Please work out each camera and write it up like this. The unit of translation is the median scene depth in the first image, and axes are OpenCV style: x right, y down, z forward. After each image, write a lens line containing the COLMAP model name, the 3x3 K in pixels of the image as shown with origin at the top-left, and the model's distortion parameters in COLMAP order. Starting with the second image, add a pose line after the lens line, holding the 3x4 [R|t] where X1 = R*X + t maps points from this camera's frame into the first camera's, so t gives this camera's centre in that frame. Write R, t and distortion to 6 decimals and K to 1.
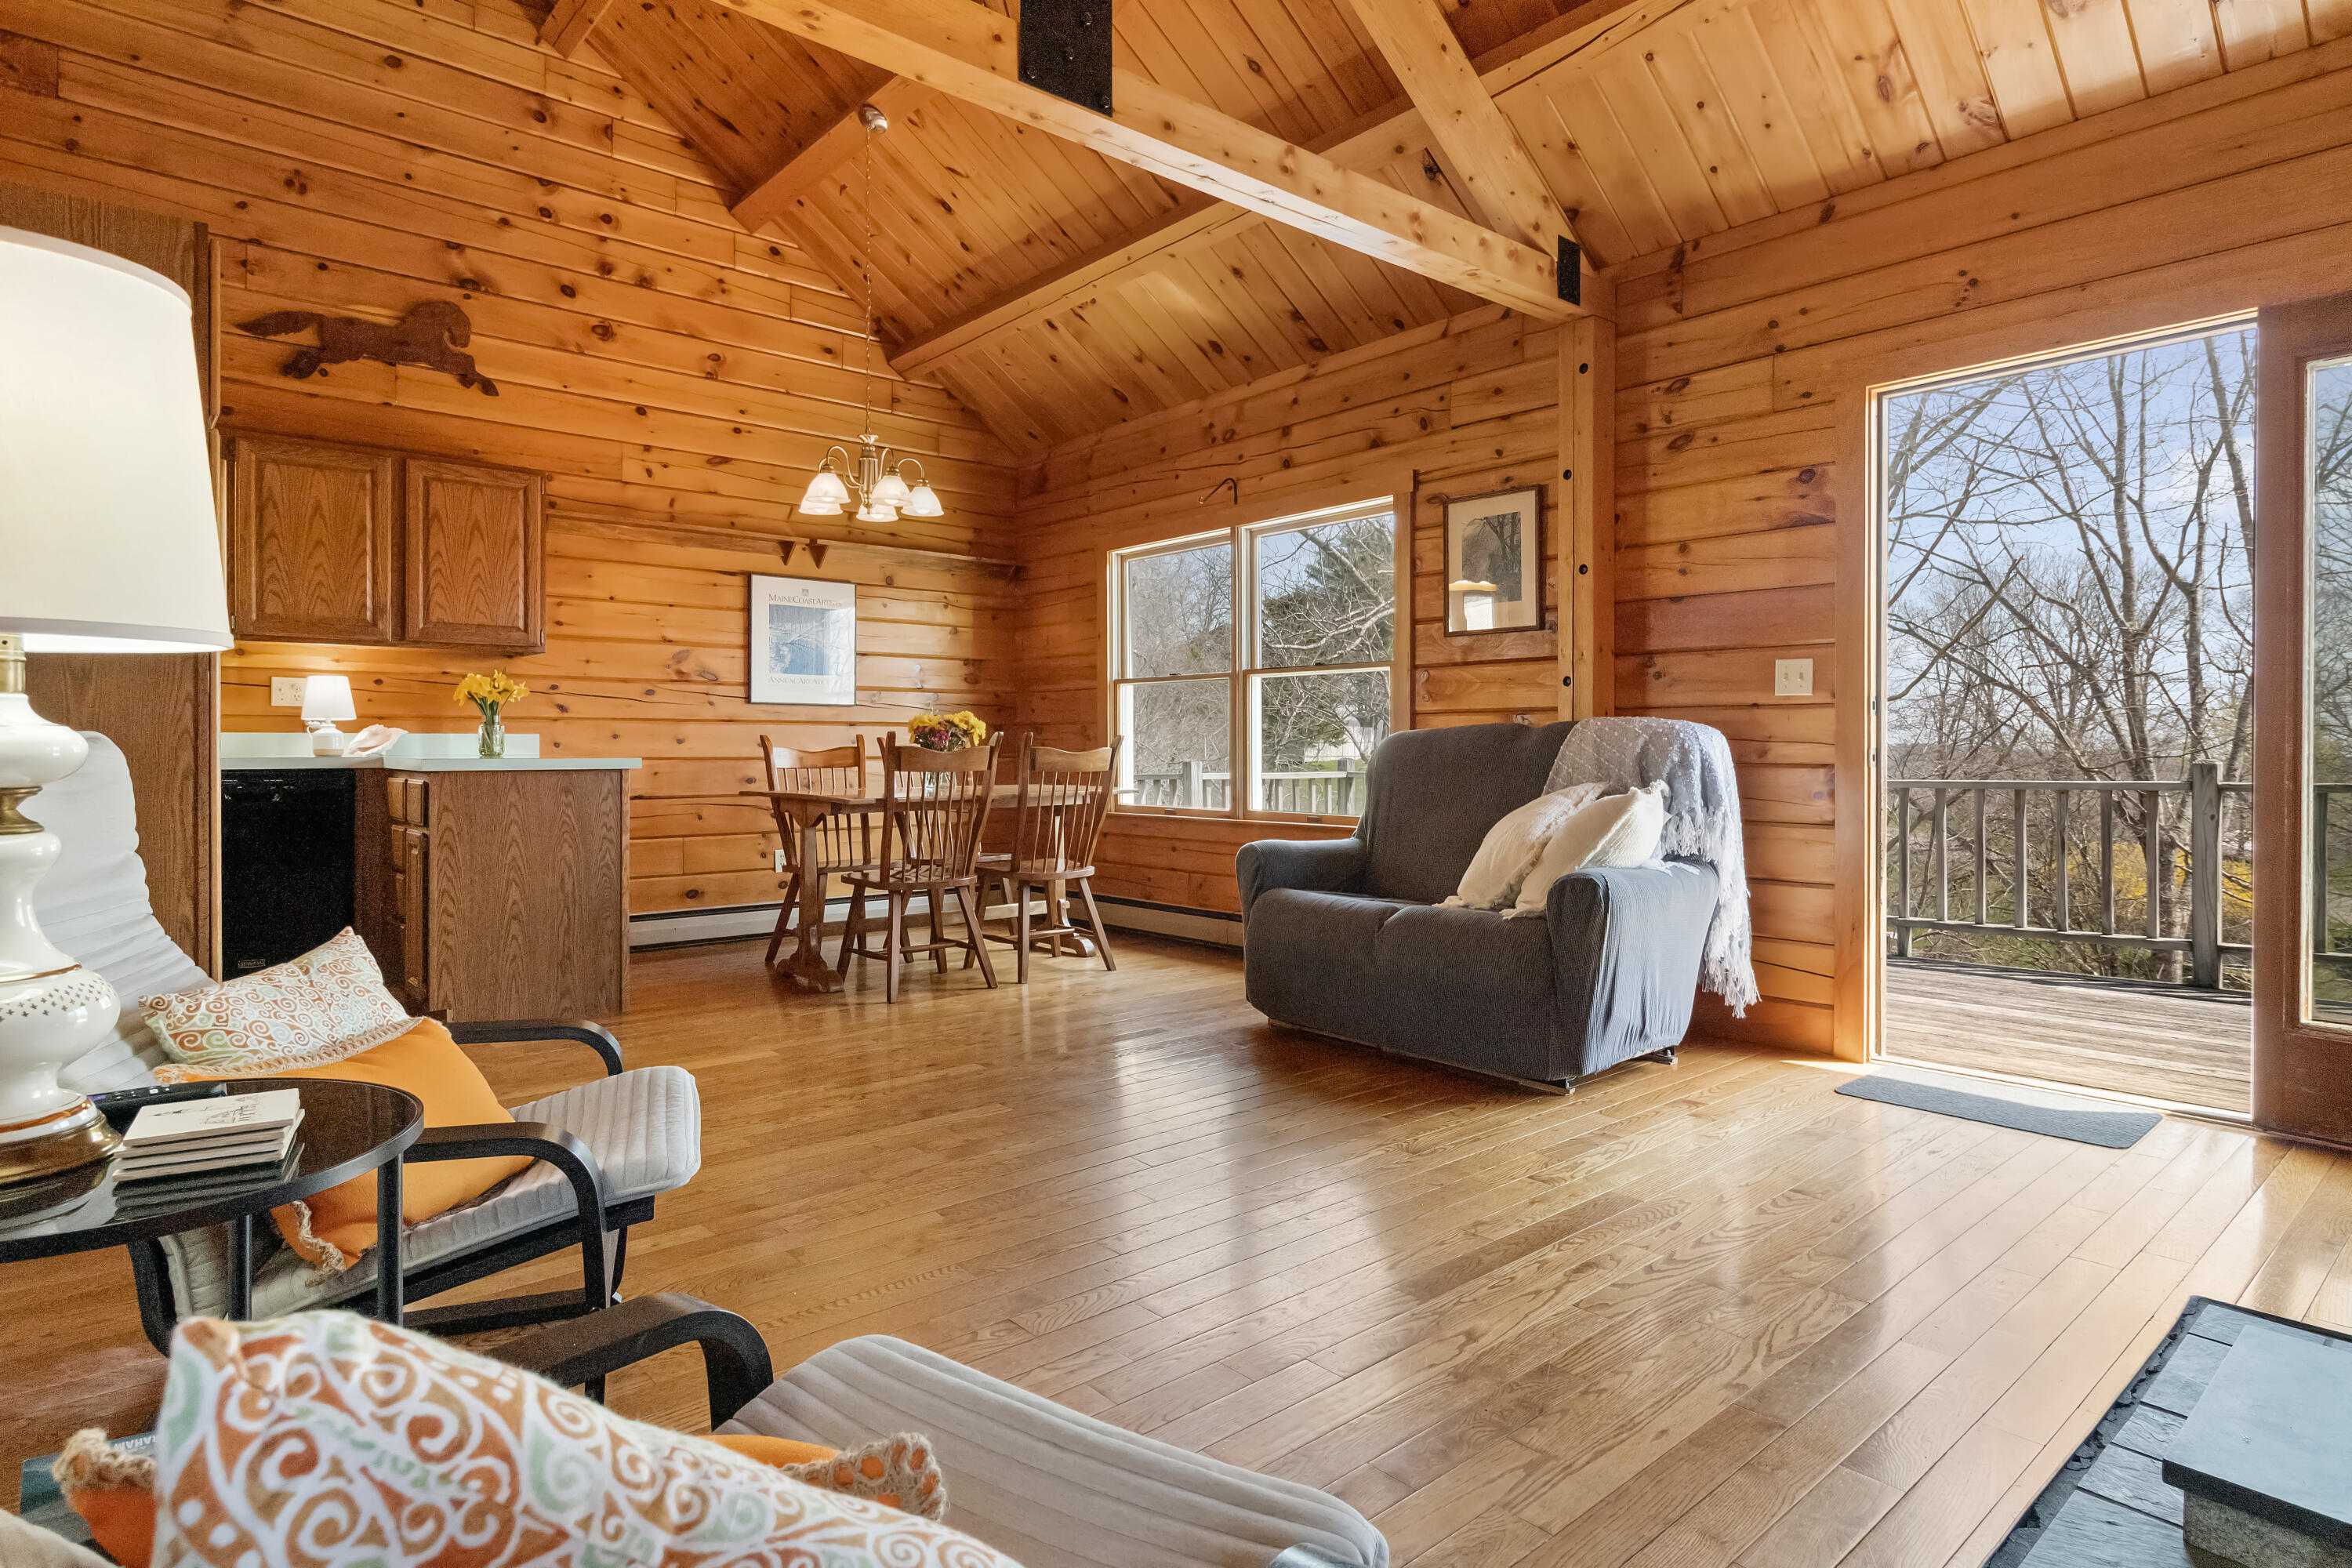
lens RADIAL K [[1257.1, 0, 1185.2], [0, 1257.1, 761.1], [0, 0, 1]] dist [-0.002032, -0.001269]
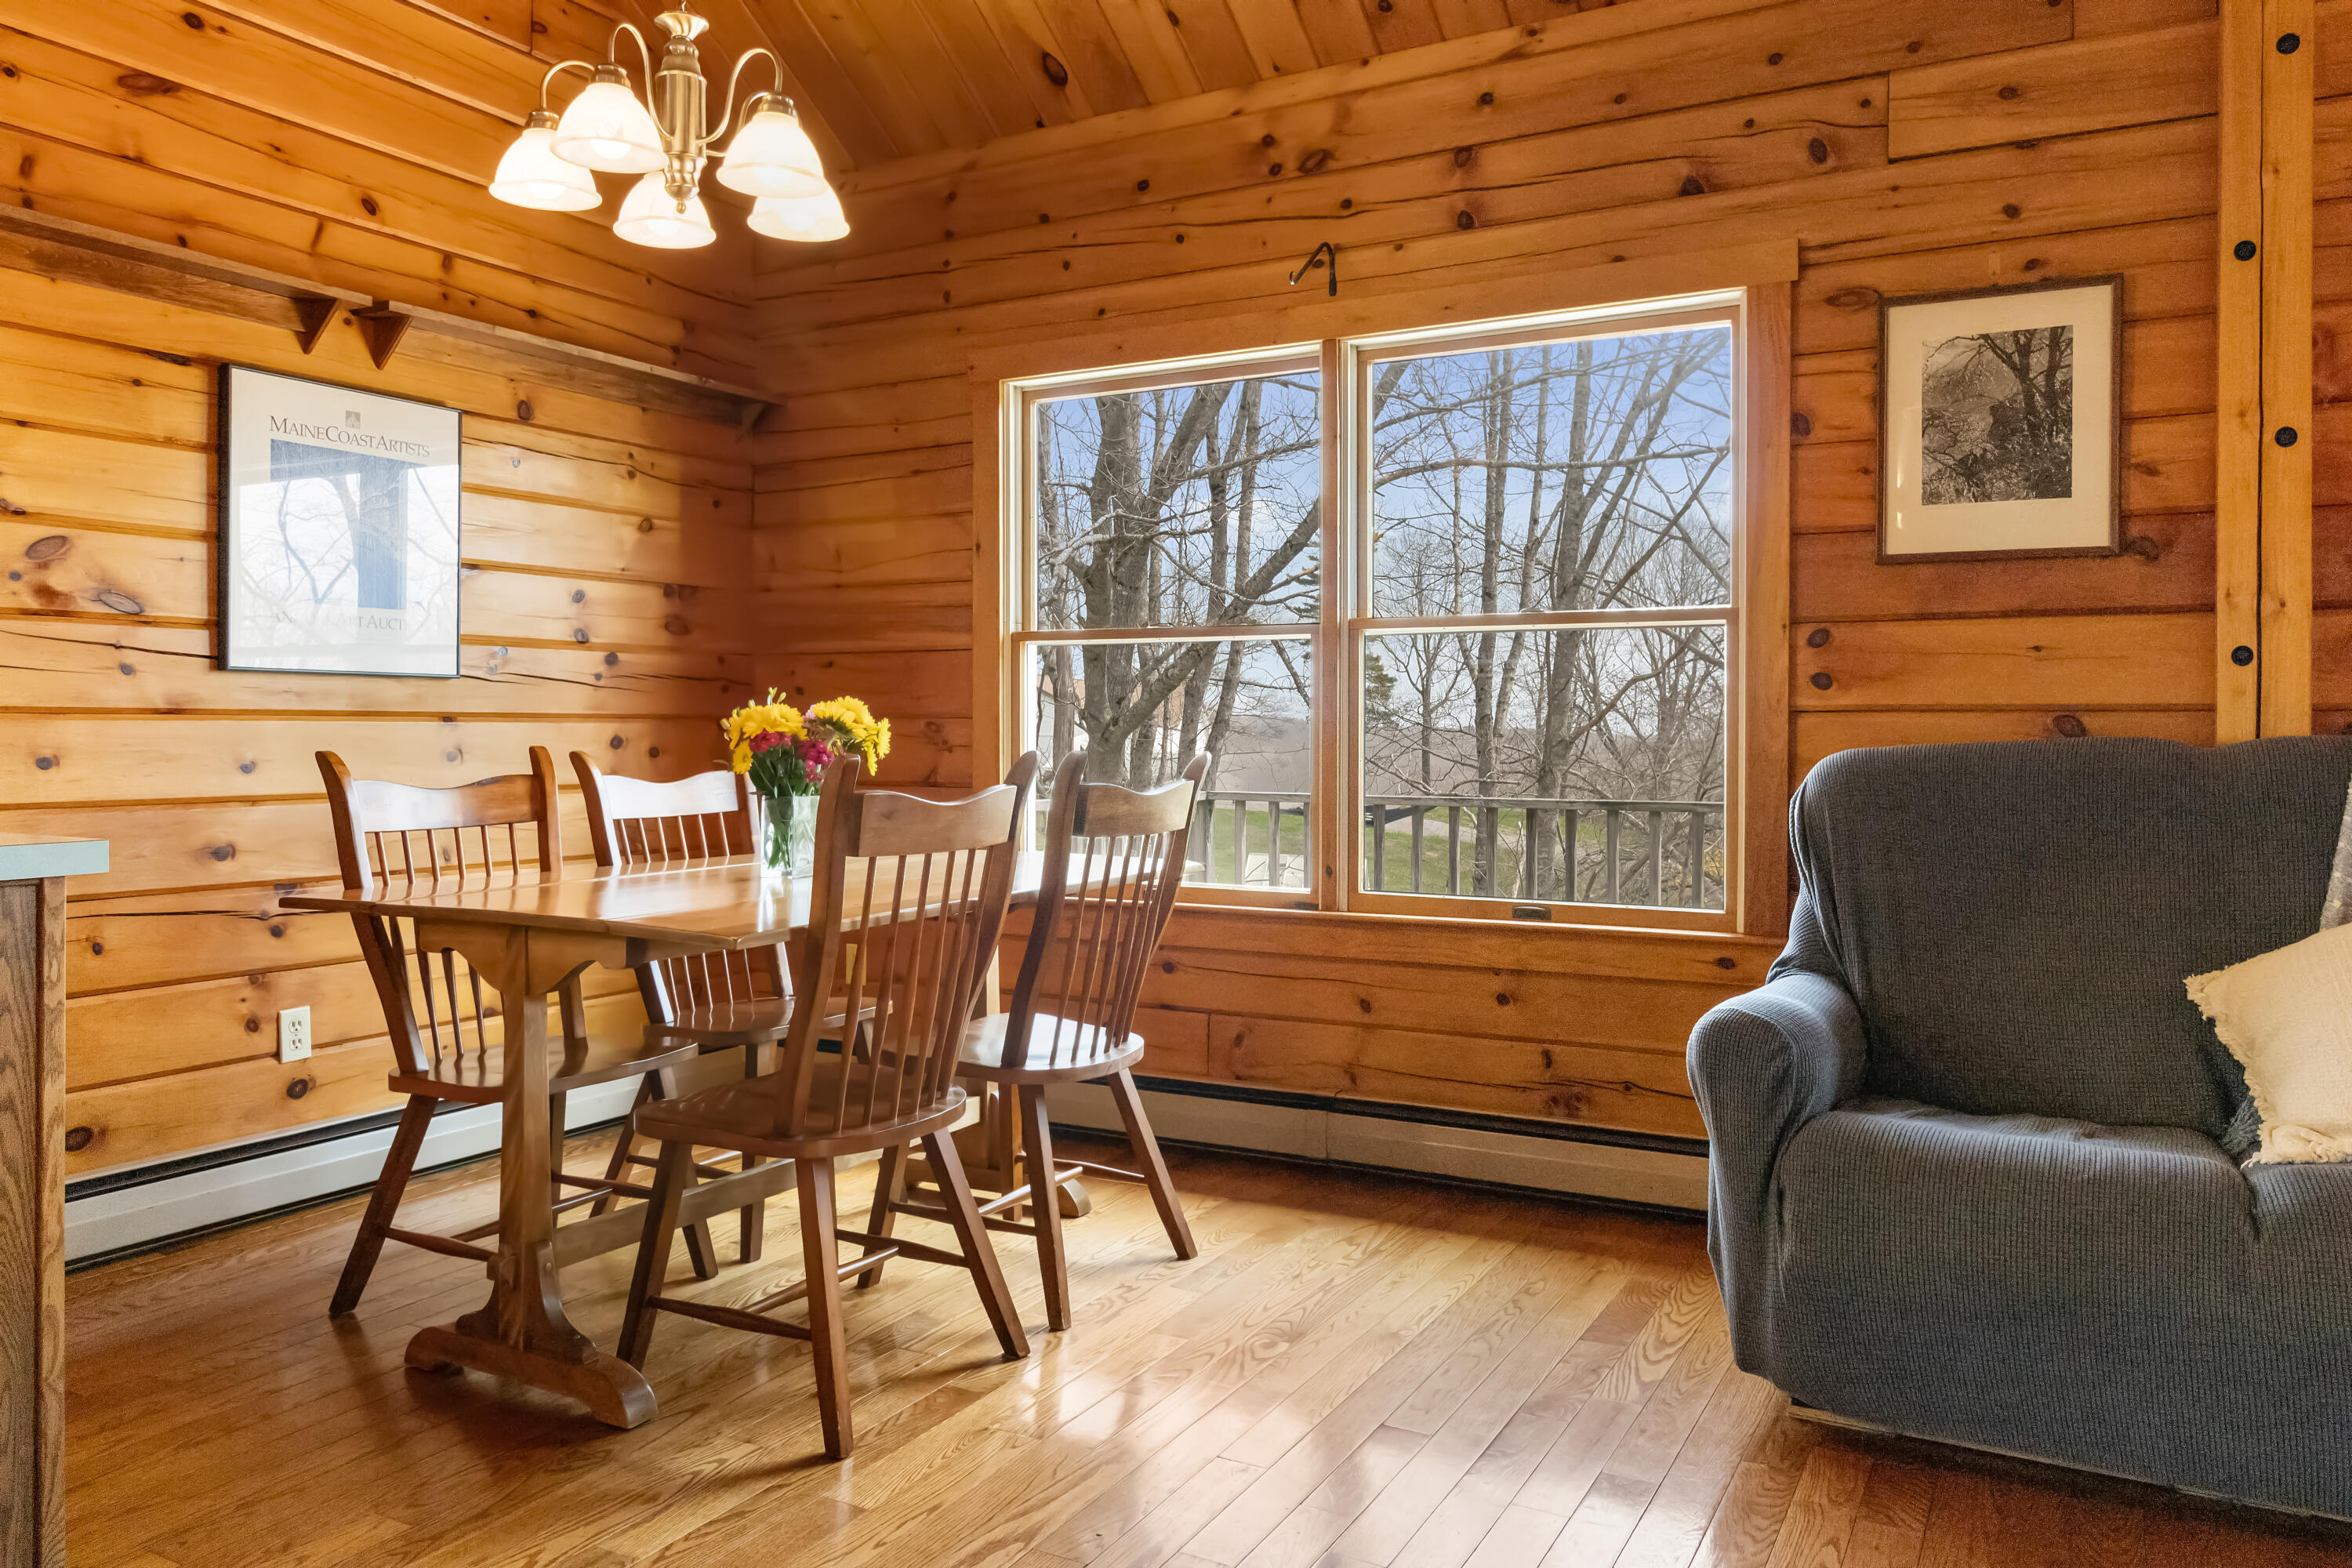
lens RADIAL K [[1690.9, 0, 1225.9], [0, 1690.9, 735.4], [0, 0, 1]] dist [0.008241, -0.007319]
pose [[0.939260, 0.000025, 0.343207, -0.277860], [0.002551, 0.999972, -0.007057, -0.023502], [-0.343197, 0.007504, 0.939233, 0.429324]]
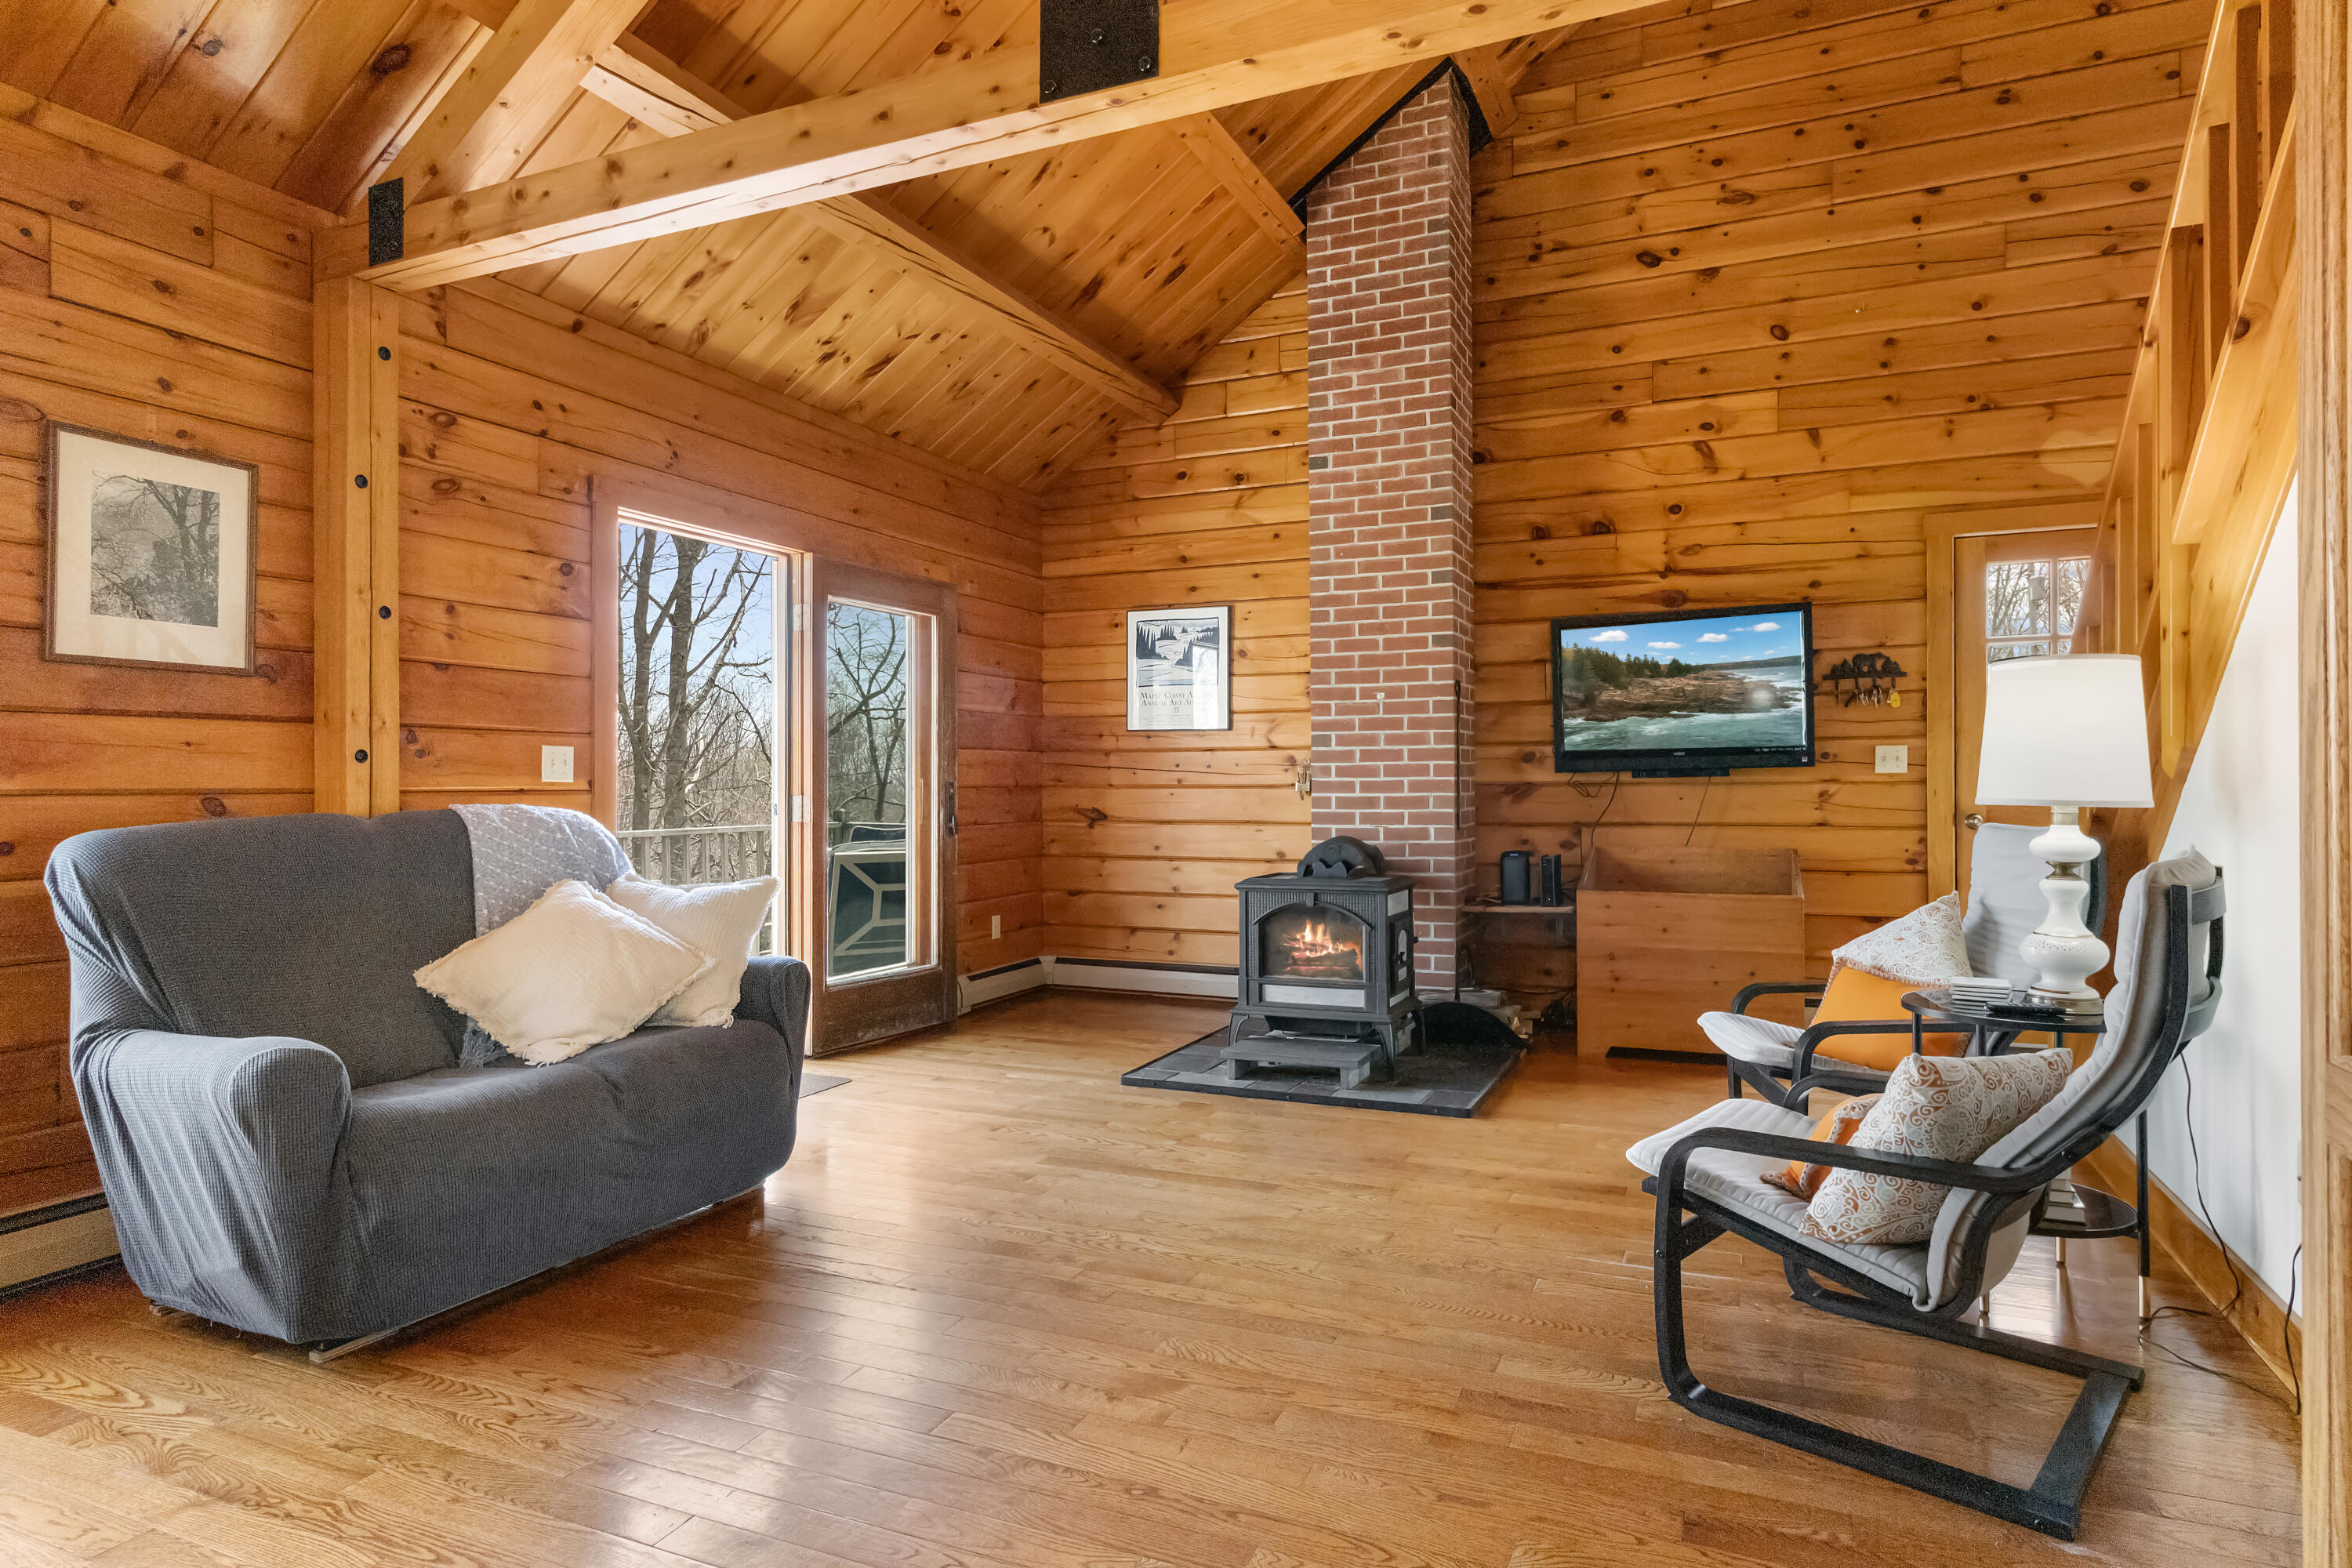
lens RADIAL K [[1332.9, 0, 1159.2], [0, 1332.9, 796.1], [0, 0, 1]] dist [0.003426, -0.000047]
pose [[-0.425596, -0.012754, 0.904824, -0.541362], [0.011000, 0.999754, 0.019266, -0.042997], [-0.904847, 0.018153, -0.425351, 0.787366]]
